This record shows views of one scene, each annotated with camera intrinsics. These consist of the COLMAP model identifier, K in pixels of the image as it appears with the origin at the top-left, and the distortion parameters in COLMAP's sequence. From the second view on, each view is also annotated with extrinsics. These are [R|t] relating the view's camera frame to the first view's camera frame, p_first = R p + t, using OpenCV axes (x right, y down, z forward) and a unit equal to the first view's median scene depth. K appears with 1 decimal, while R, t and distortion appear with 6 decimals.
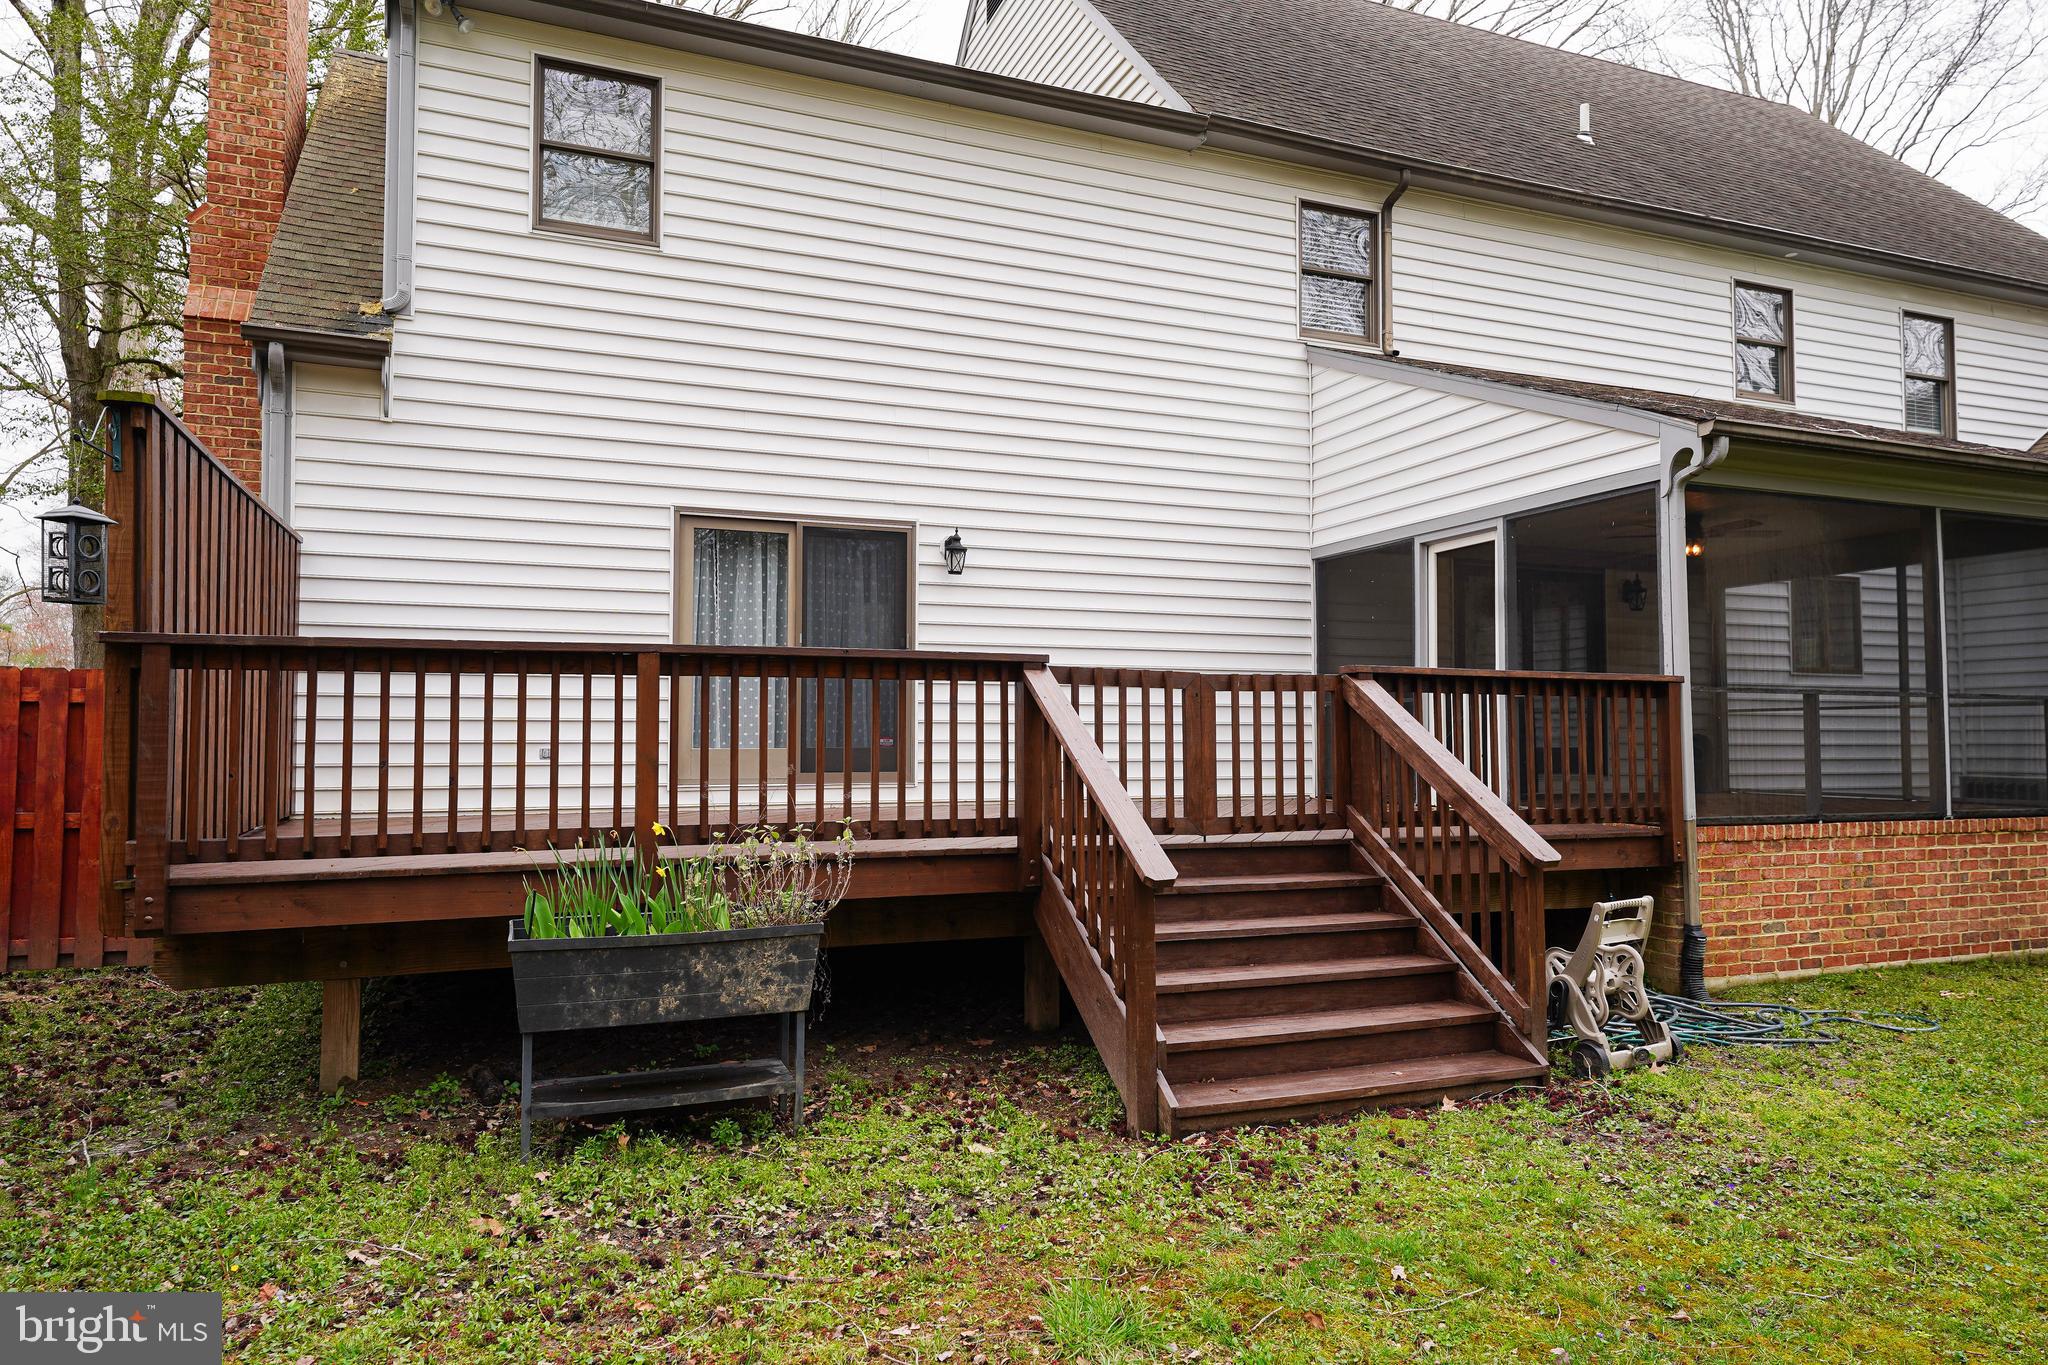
lens RADIAL K [[1248.2, 0, 1025.2], [0, 1248.2, 683.6], [0, 0, 1]] dist [0.022767, -0.000583]
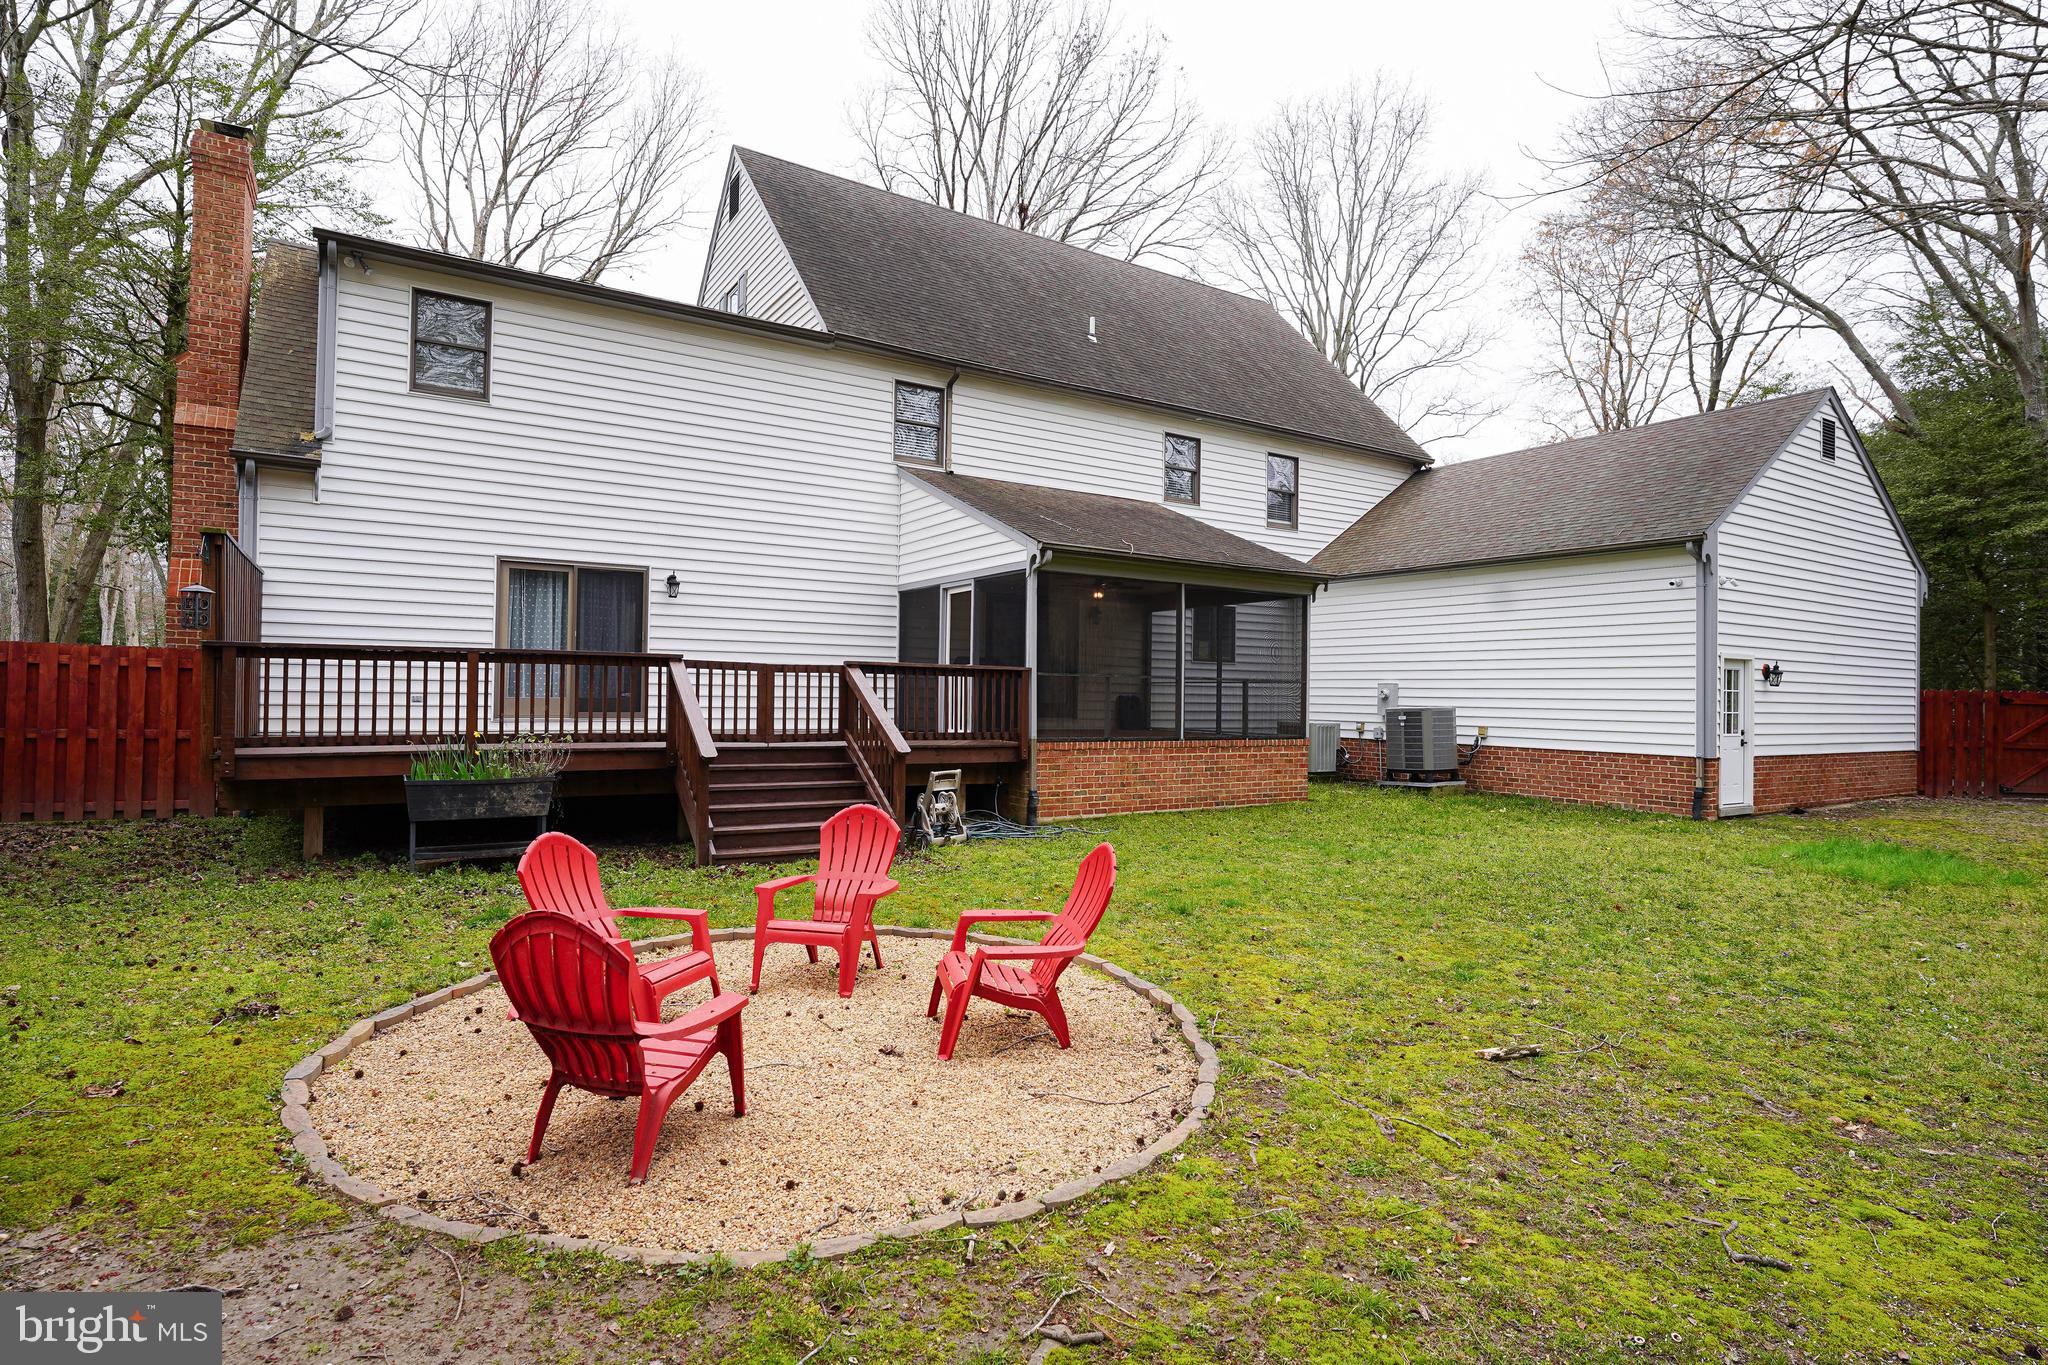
lens RADIAL K [[1026.9, 0, 1014.8], [0, 1026.9, 676.9], [0, 0, 1]] dist [-0.003382, -0.000301]
pose [[0.984621, 0.016079, 0.173964, 0.184726], [-0.021041, 0.999422, 0.026714, -0.030082], [-0.173434, -0.029964, 0.984390, -0.534851]]
